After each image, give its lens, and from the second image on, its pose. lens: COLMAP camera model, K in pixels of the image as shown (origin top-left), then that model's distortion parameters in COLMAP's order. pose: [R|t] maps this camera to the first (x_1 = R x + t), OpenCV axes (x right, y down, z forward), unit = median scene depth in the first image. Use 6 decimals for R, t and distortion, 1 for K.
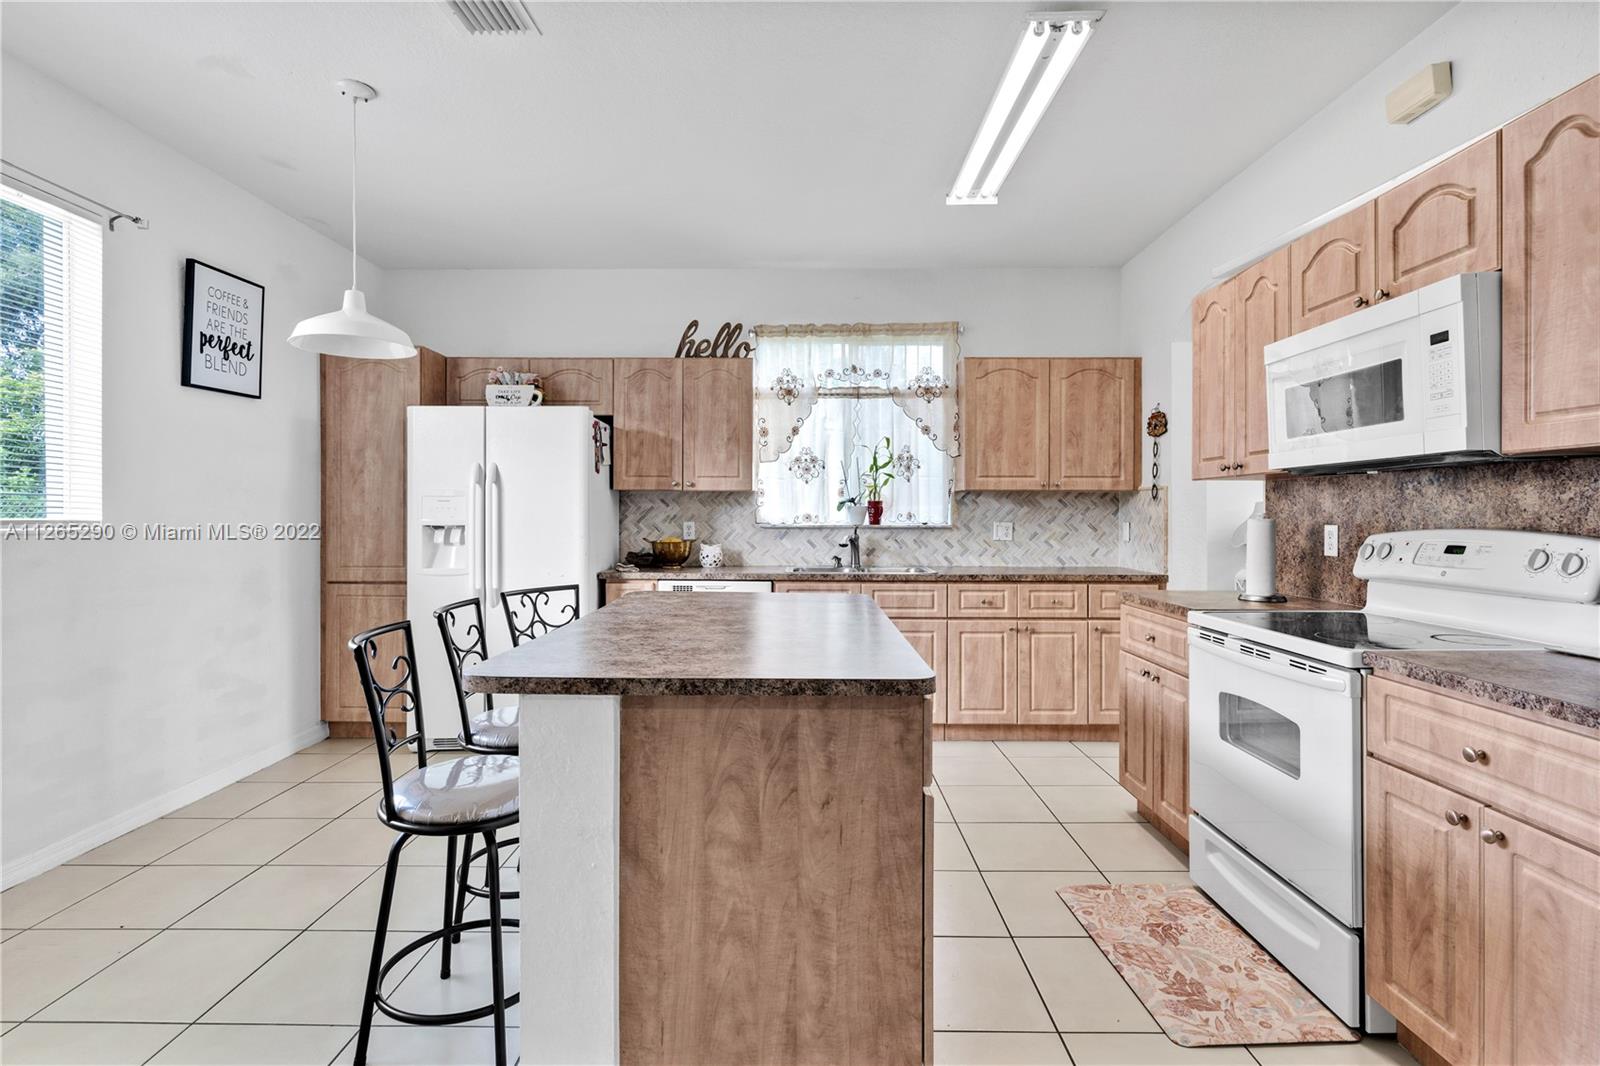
lens RADIAL K [[783.9, 0, 807.0], [0, 783.9, 510.8], [0, 0, 1]] dist [0.001297, 0.001604]
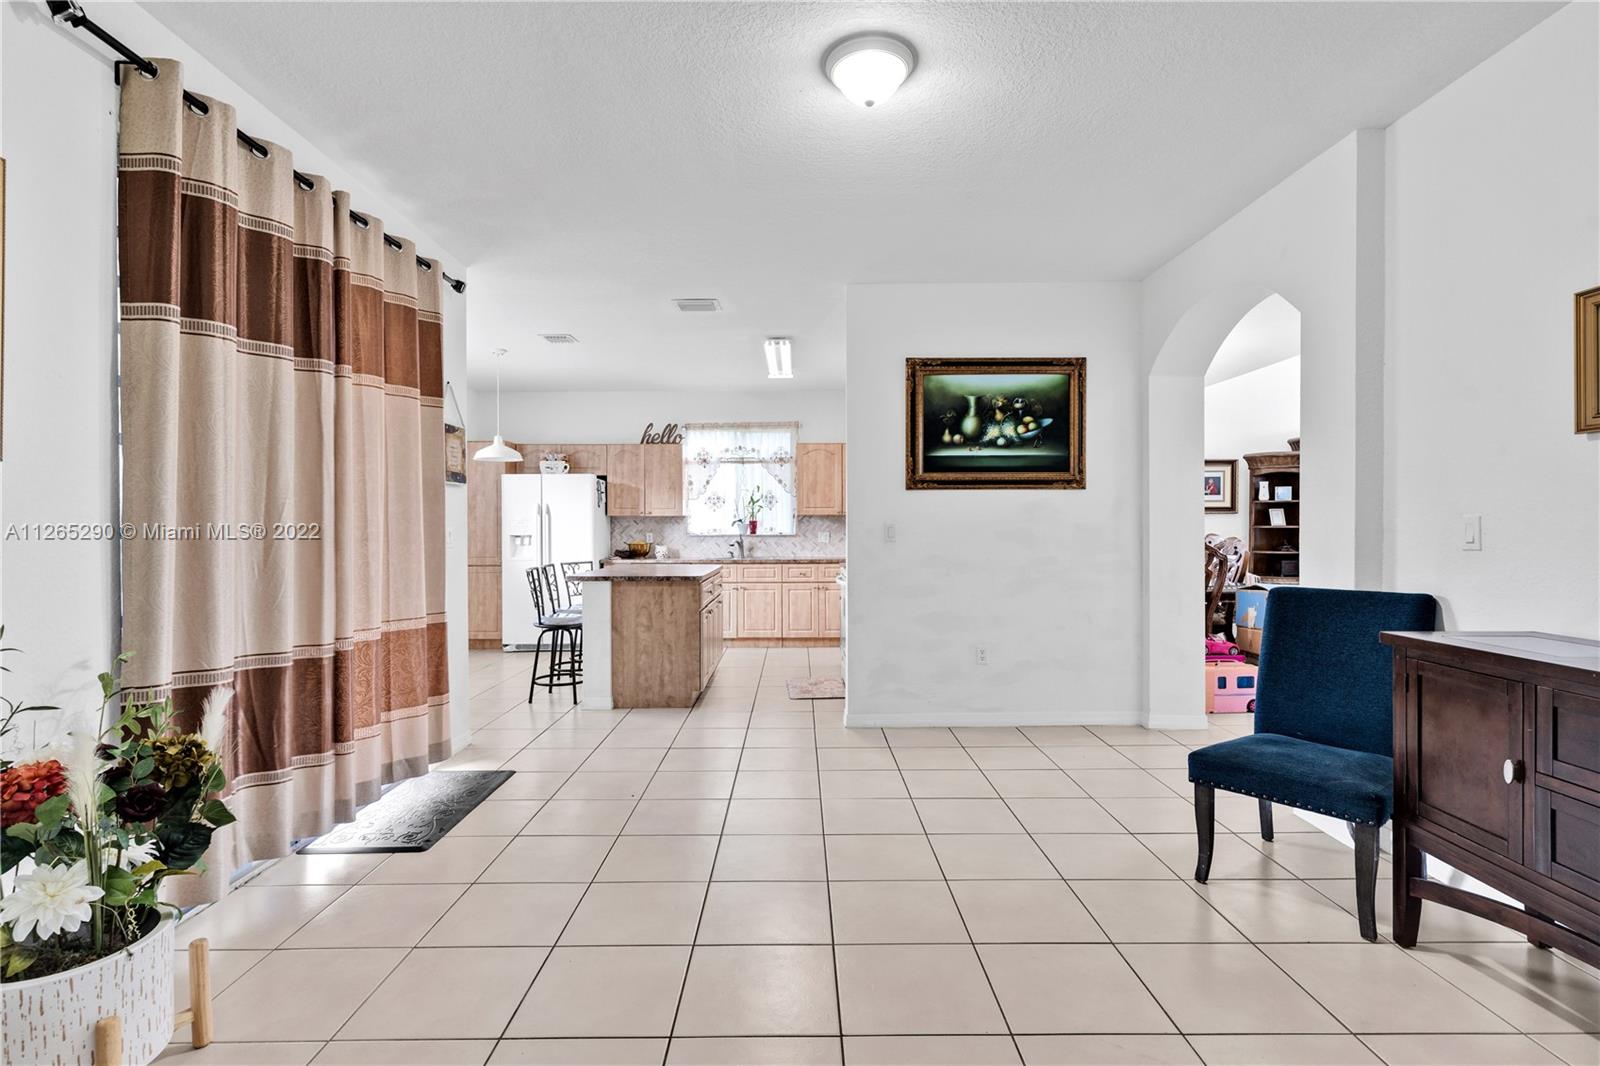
lens RADIAL K [[783.9, 0, 803.6], [0, 783.9, 526.0], [0, 0, 1]] dist [0.001297, 0.001604]
pose [[0.999962, -0.005770, 0.006474, 0.204540], [0.005745, 0.999976, 0.003821, -0.007491], [-0.006496, -0.003784, 0.999972, -0.854185]]
